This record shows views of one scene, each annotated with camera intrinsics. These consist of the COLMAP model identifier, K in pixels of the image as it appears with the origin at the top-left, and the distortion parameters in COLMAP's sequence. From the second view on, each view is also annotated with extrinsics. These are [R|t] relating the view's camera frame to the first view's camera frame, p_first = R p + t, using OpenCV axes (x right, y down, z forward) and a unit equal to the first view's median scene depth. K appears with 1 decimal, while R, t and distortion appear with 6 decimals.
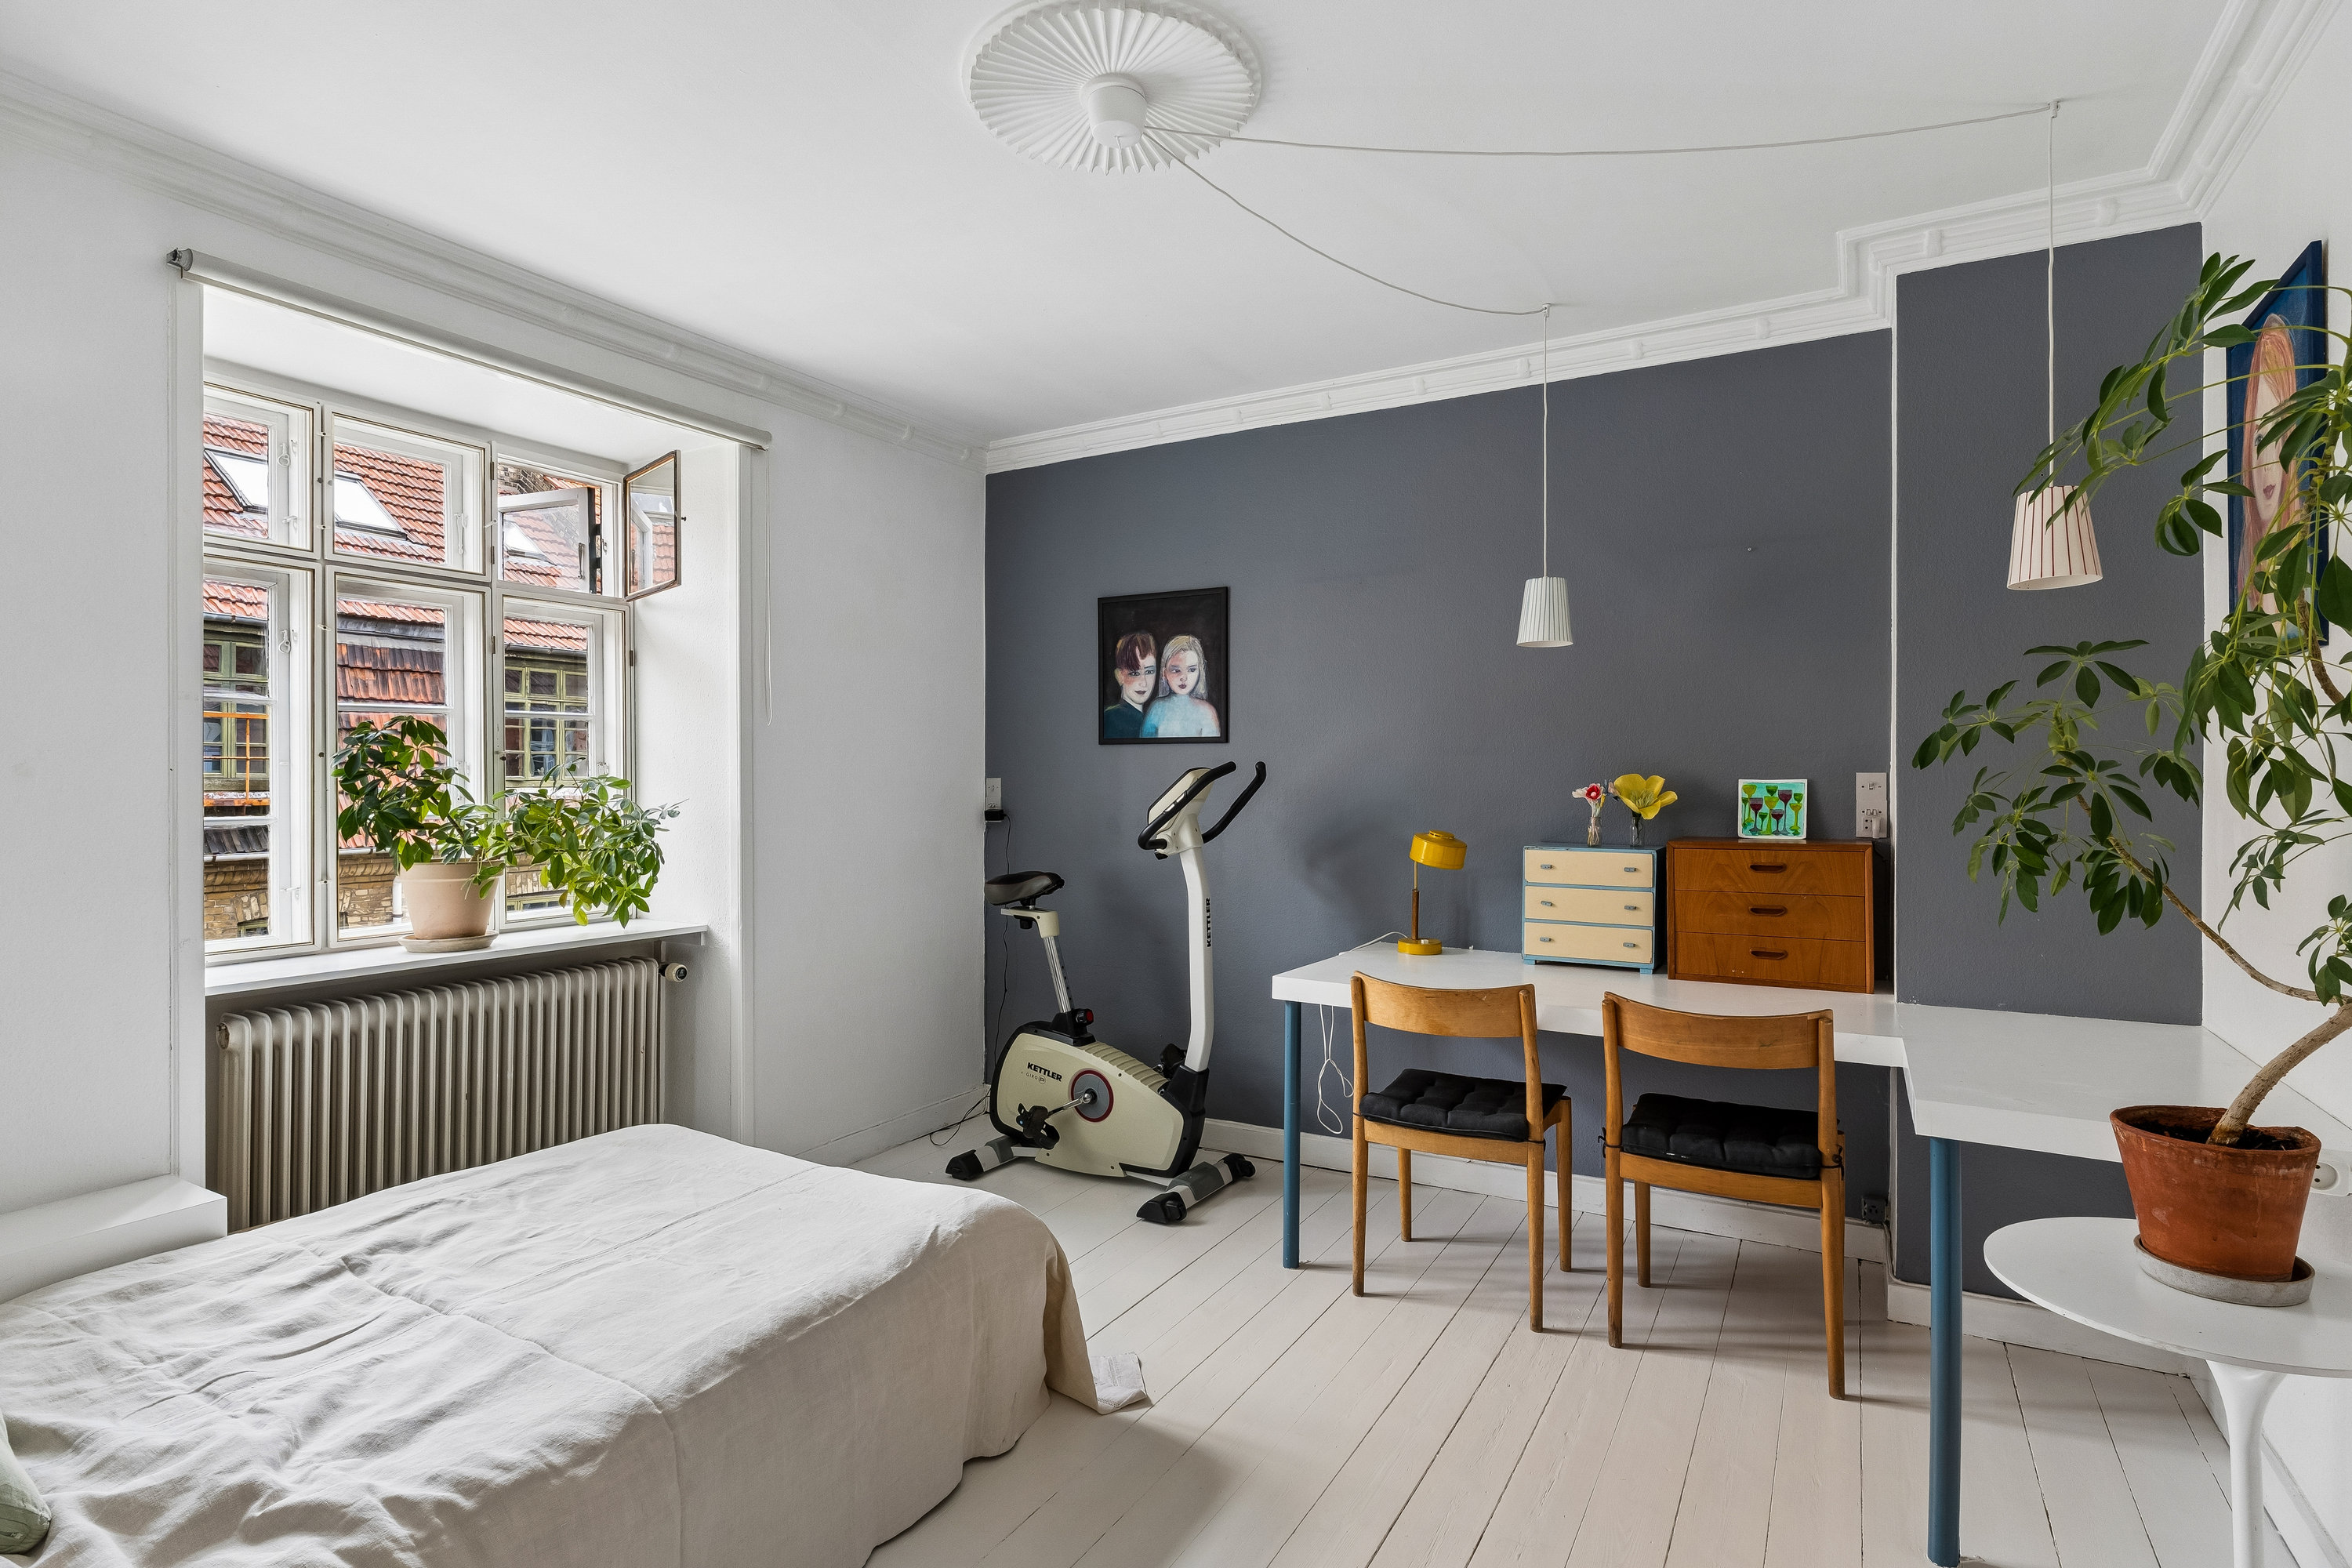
lens RADIAL K [[1210.6, 0, 1166.2], [0, 1210.6, 787.3], [0, 0, 1]] dist [0.005221, -0.002615]
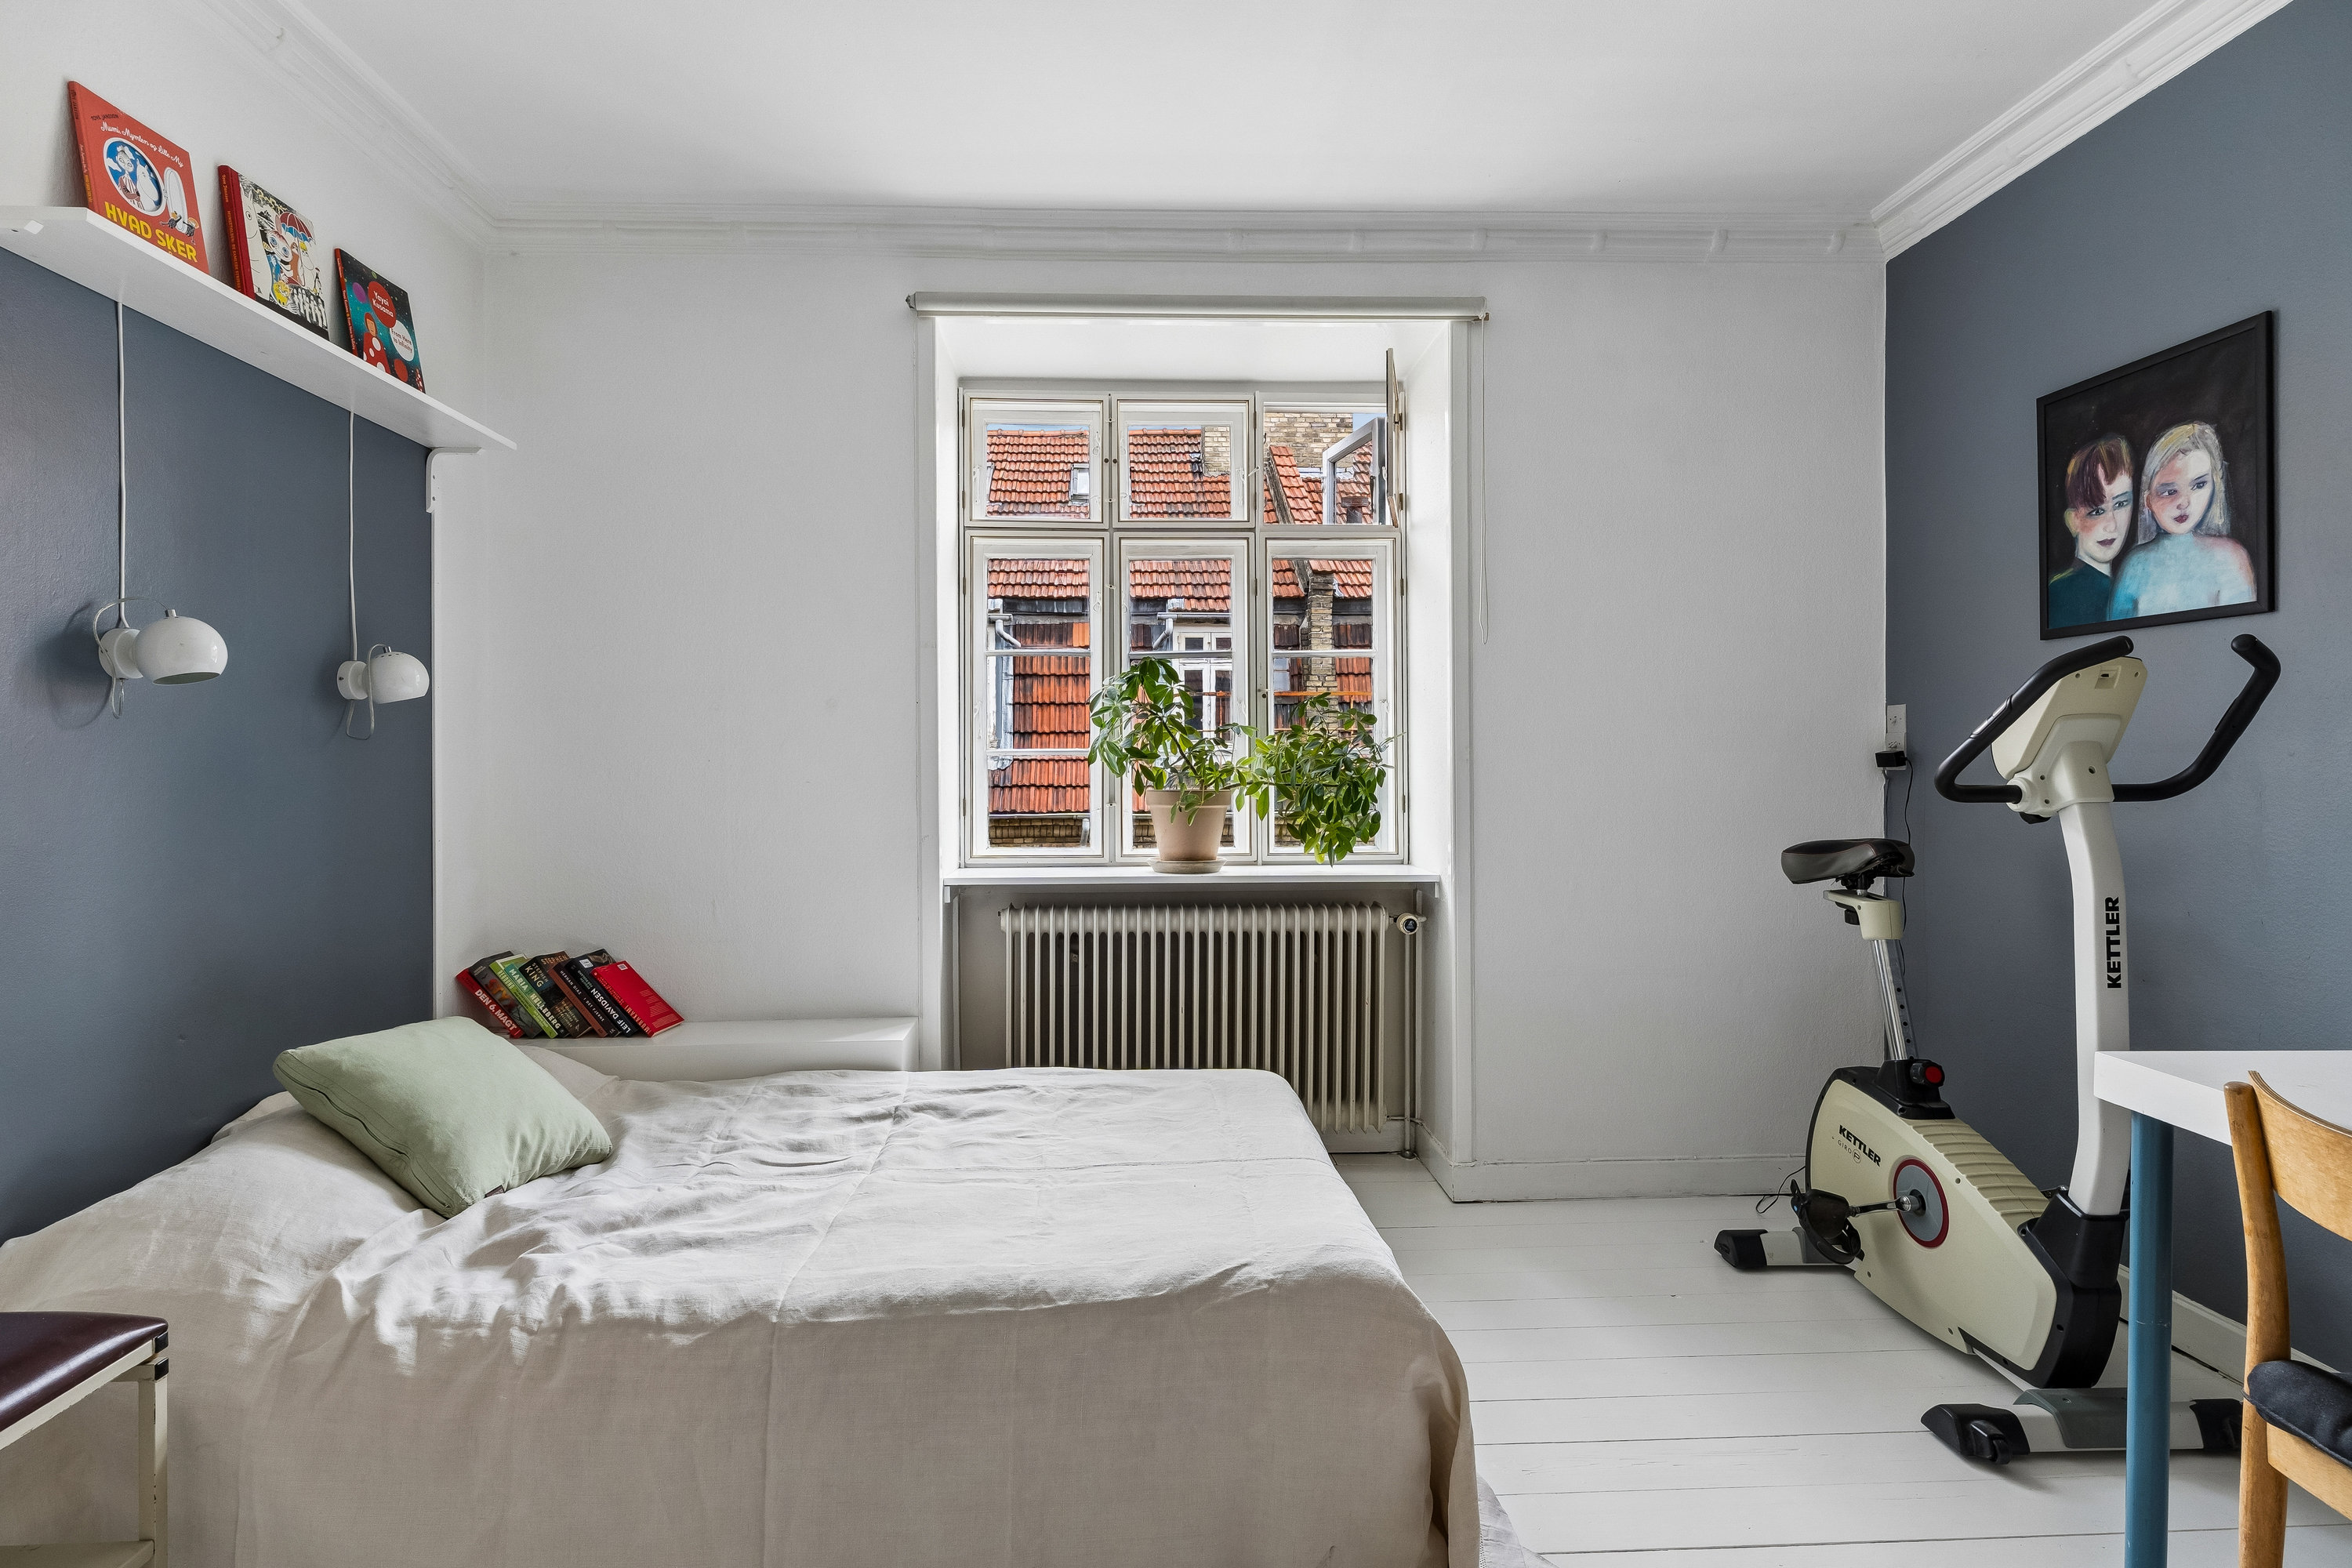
lens RADIAL K [[1210.6, 0, 1169.9], [0, 1210.6, 772.0], [0, 0, 1]] dist [0.005221, -0.002615]
pose [[0.528534, 0.004869, -0.848898, 0.281107], [-0.002852, 0.999988, 0.003960, 0.036266], [0.848907, 0.000328, 0.528542, 0.375097]]
